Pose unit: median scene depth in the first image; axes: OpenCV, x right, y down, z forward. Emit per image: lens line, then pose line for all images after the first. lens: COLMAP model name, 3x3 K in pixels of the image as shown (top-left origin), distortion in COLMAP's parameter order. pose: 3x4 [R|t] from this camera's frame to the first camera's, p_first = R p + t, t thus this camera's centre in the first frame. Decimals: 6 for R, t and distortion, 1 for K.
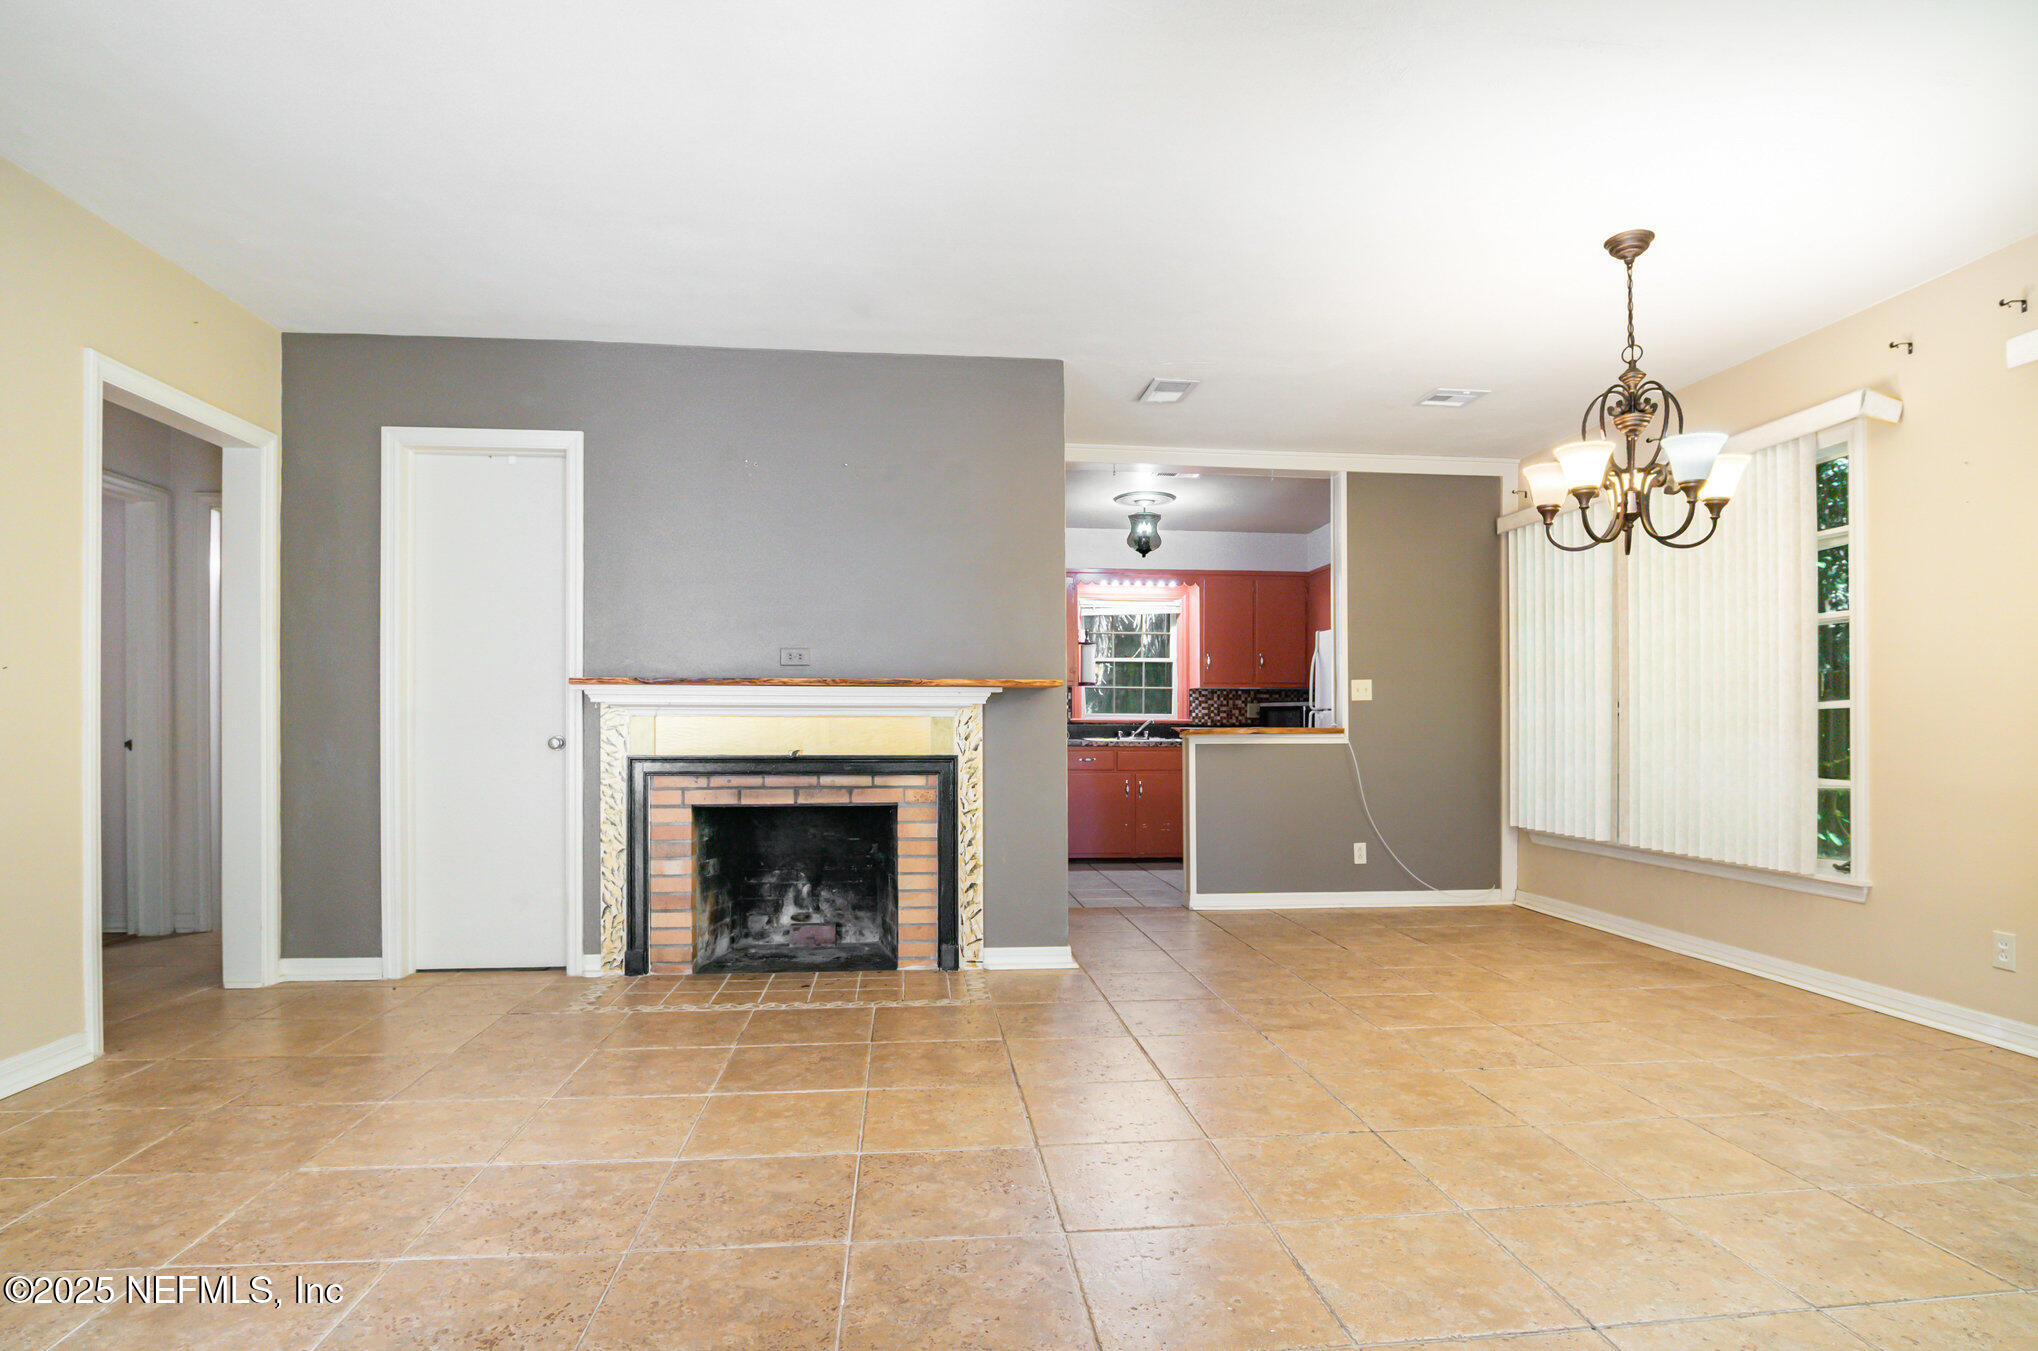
lens RADIAL K [[1031.9, 0, 1010.6], [0, 1031.9, 711.7], [0, 0, 1]] dist [-0.018033, 0.000419]
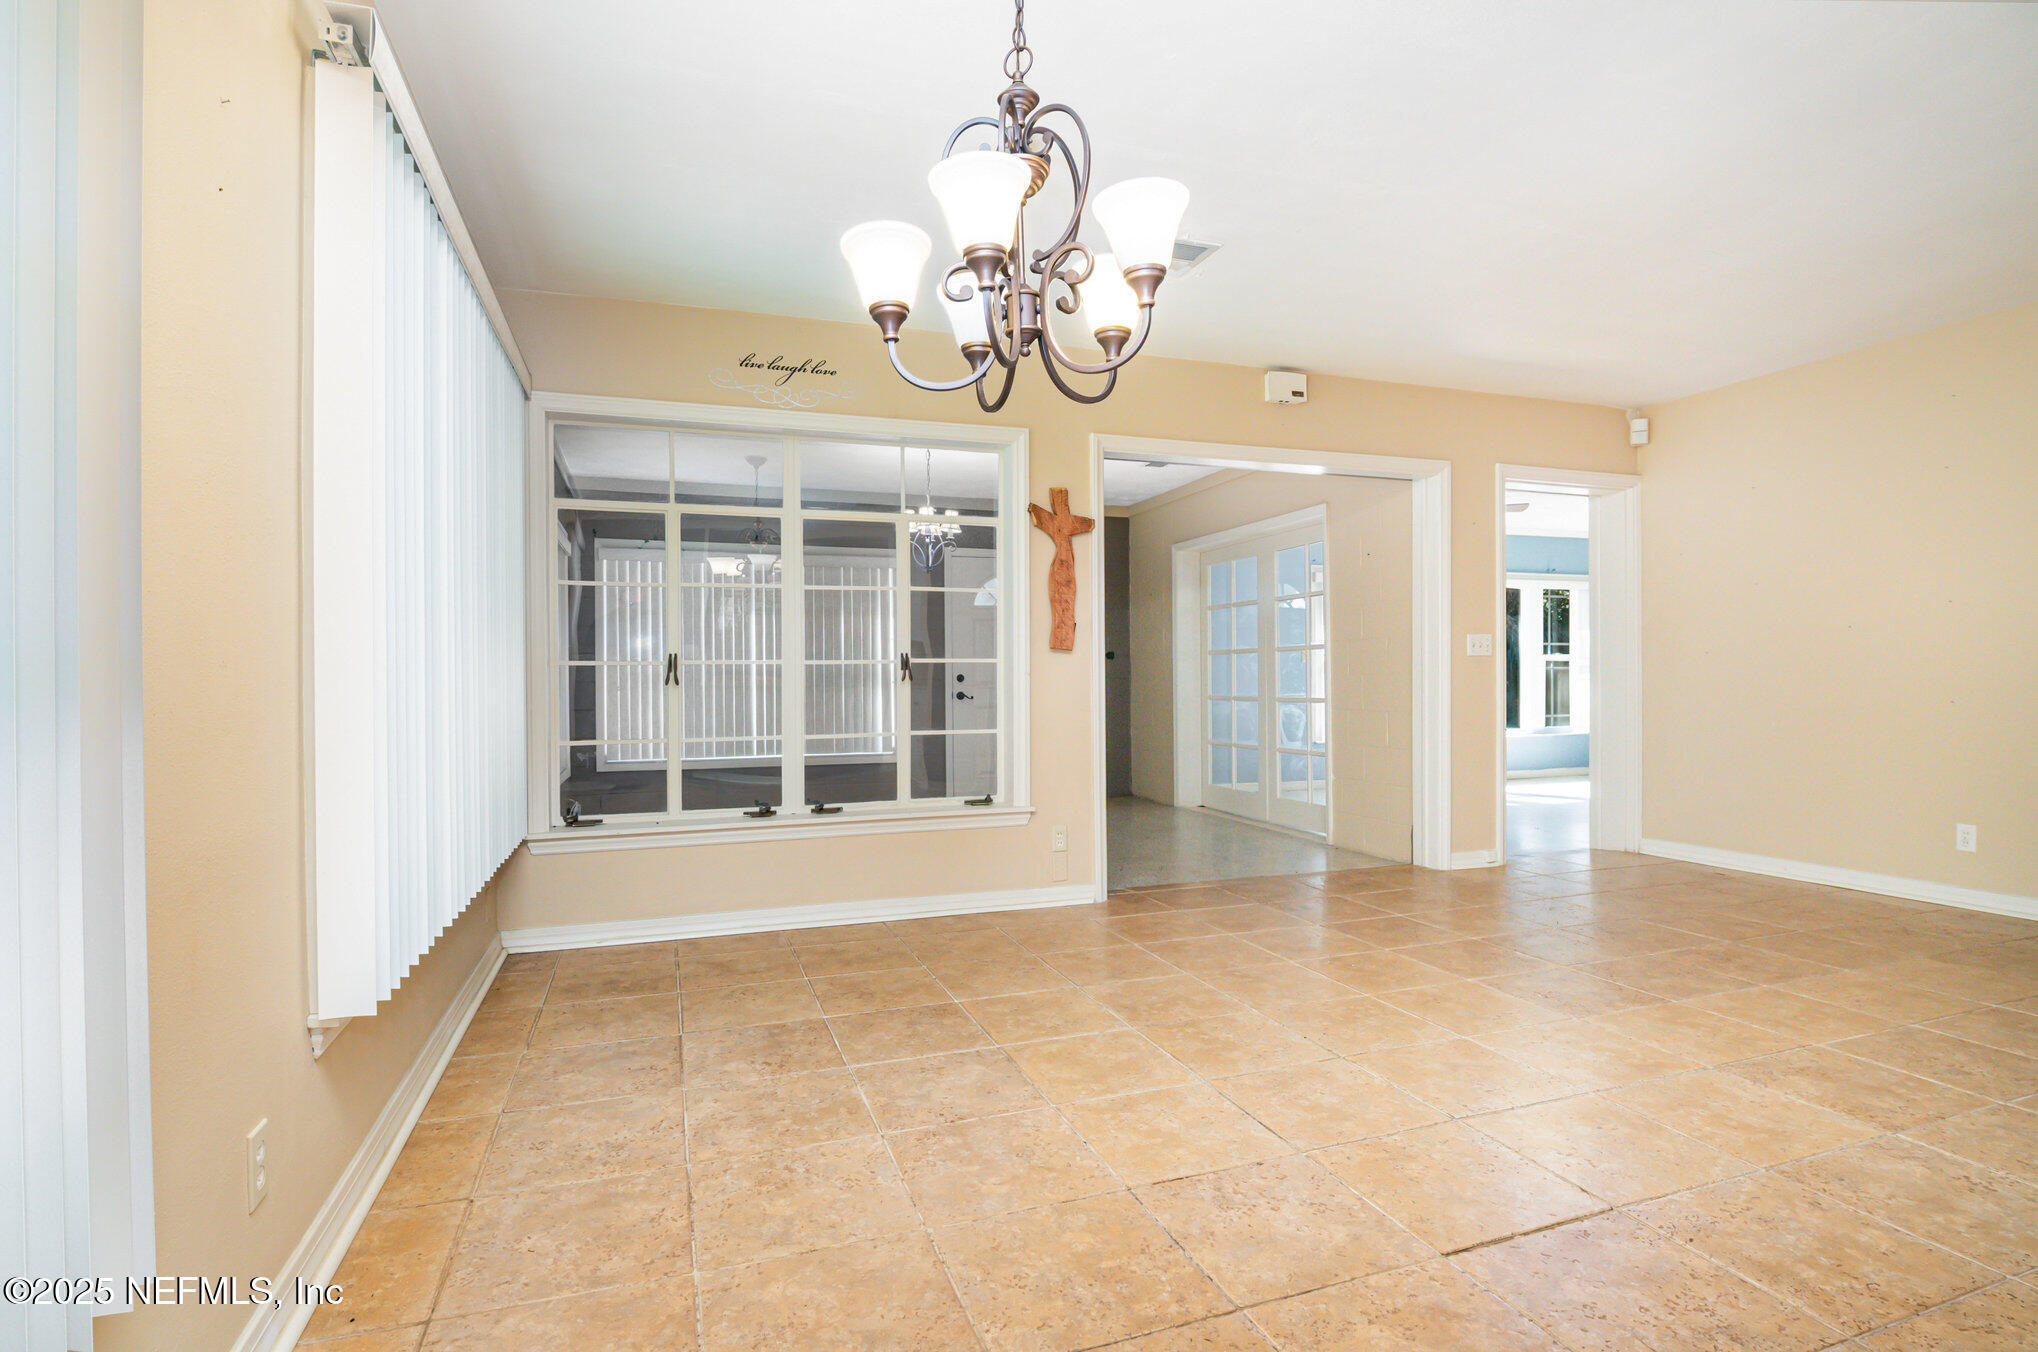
lens RADIAL K [[1003.6, 0, 1011.3], [0, 1003.6, 677.7], [0, 0, 1]] dist [-0.019690, -0.000532]
pose [[-0.973245, 0.006181, -0.229685, 0.975071], [0.007140, 0.999969, -0.003345, 0.008613], [0.229657, -0.004896, -0.973259, 2.037596]]
